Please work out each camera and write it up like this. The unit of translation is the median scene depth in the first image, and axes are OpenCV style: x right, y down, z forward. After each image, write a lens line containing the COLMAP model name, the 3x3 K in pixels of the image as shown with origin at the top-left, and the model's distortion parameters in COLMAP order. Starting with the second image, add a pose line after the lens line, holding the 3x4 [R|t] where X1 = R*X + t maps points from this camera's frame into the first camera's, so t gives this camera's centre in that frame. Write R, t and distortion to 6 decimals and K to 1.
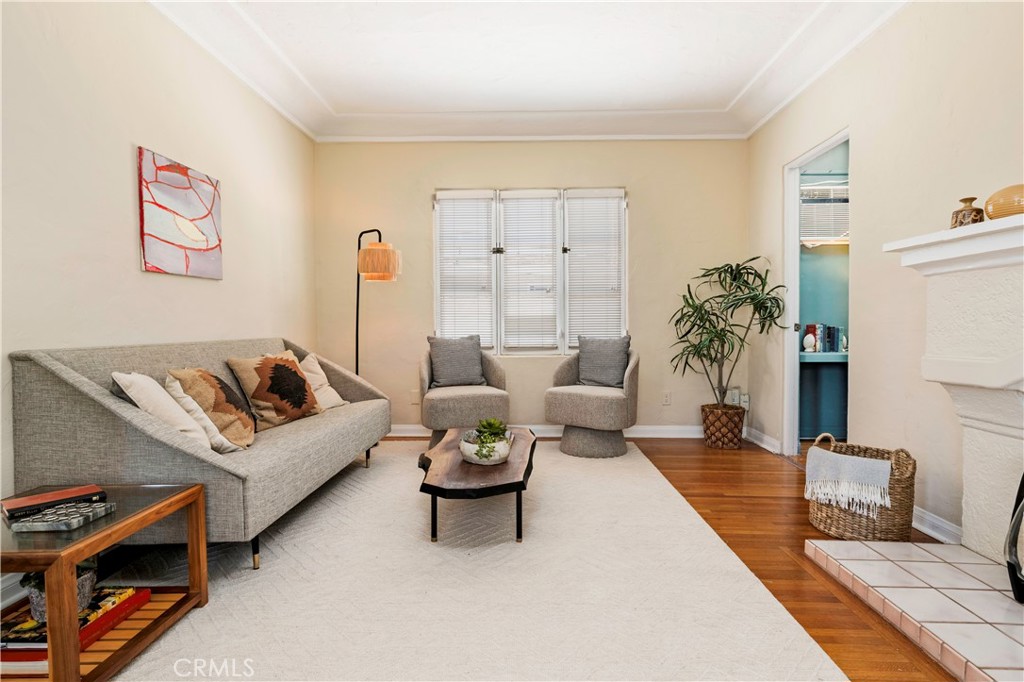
lens RADIAL K [[521.4, 0, 514.8], [0, 521.4, 335.2], [0, 0, 1]] dist [-0.002509, -0.000309]
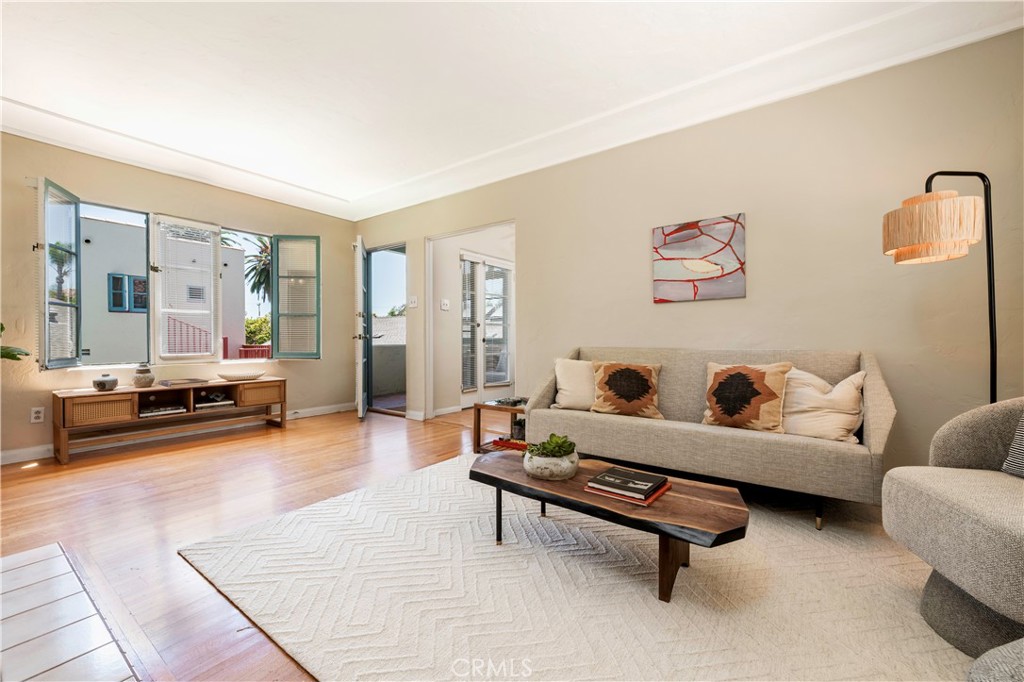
lens RADIAL K [[417.2, 0, 516.5], [0, 417.2, 341.7], [0, 0, 1]] dist [0.001273, 0.000053]
pose [[-0.565662, 0.010816, -0.824566, 0.386248], [-0.011528, 0.999713, 0.021021, -0.015110], [0.824557, 0.021397, -0.565375, 0.859558]]
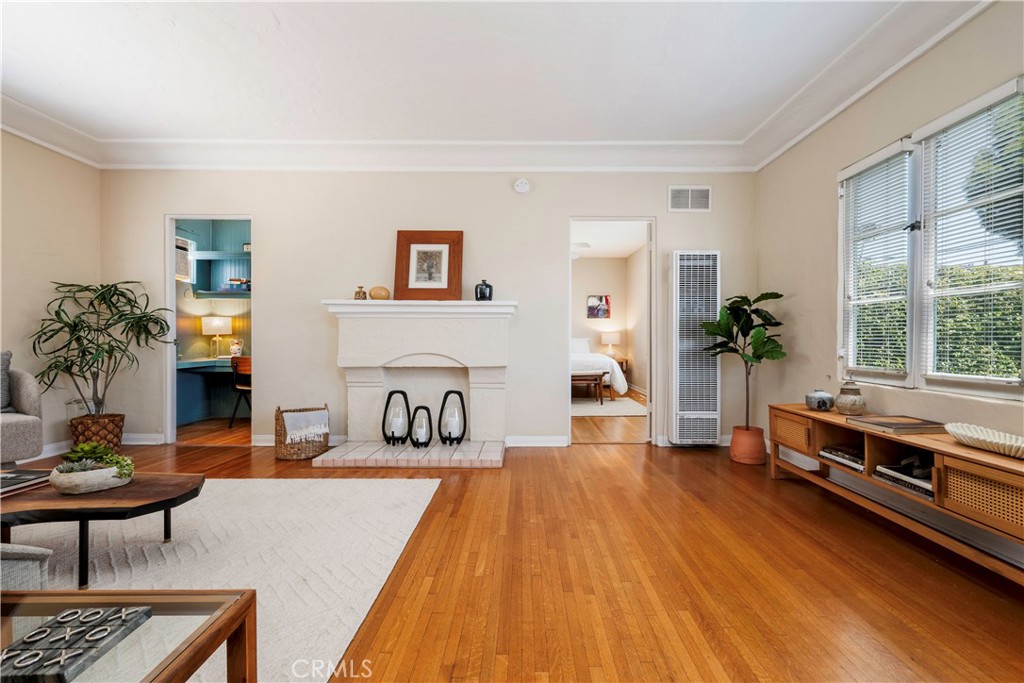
lens RADIAL K [[417.2, 0, 516.5], [0, 417.2, 342.2], [0, 0, 1]] dist [0.001273, 0.000053]
pose [[-0.017365, 0.002033, 0.999847, -0.498333], [0.014547, 0.999893, -0.001781, -0.001089], [-0.999743, 0.014514, -0.017392, 0.170183]]
